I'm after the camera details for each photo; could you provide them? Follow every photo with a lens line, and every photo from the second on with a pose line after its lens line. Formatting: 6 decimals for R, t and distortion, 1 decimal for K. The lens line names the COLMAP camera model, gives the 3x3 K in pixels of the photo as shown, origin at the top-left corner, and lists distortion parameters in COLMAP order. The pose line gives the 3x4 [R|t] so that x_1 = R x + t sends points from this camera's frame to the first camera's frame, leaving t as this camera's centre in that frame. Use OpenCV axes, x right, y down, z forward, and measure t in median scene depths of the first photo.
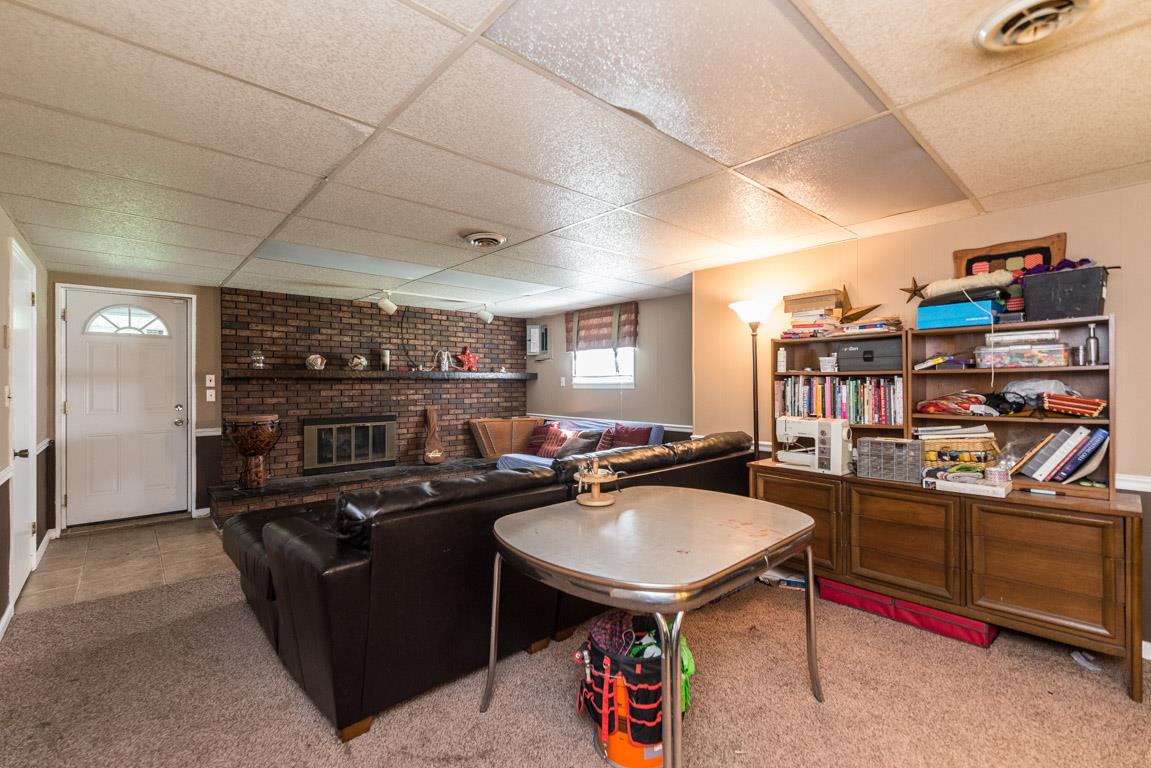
lens RADIAL K [[495.4, 0, 572.7], [0, 495.4, 387.6], [0, 0, 1]] dist [0.001220, 0.000364]
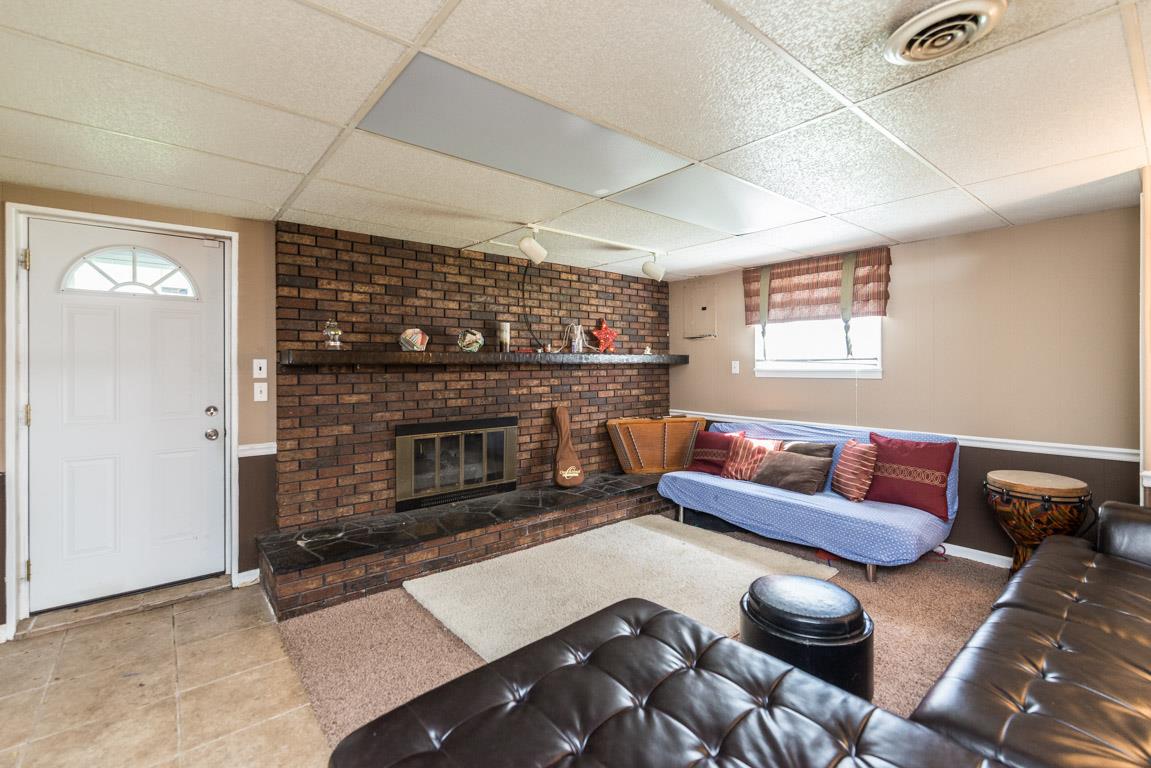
lens RADIAL K [[497.6, 0, 577.5], [0, 497.6, 369.9], [0, 0, 1]] dist [0.002433, 0.000110]
pose [[0.999248, -0.000291, -0.038762, -0.249630], [0.000365, 0.999998, 0.001907, -0.011181], [0.038762, -0.001920, 0.999247, 0.314896]]
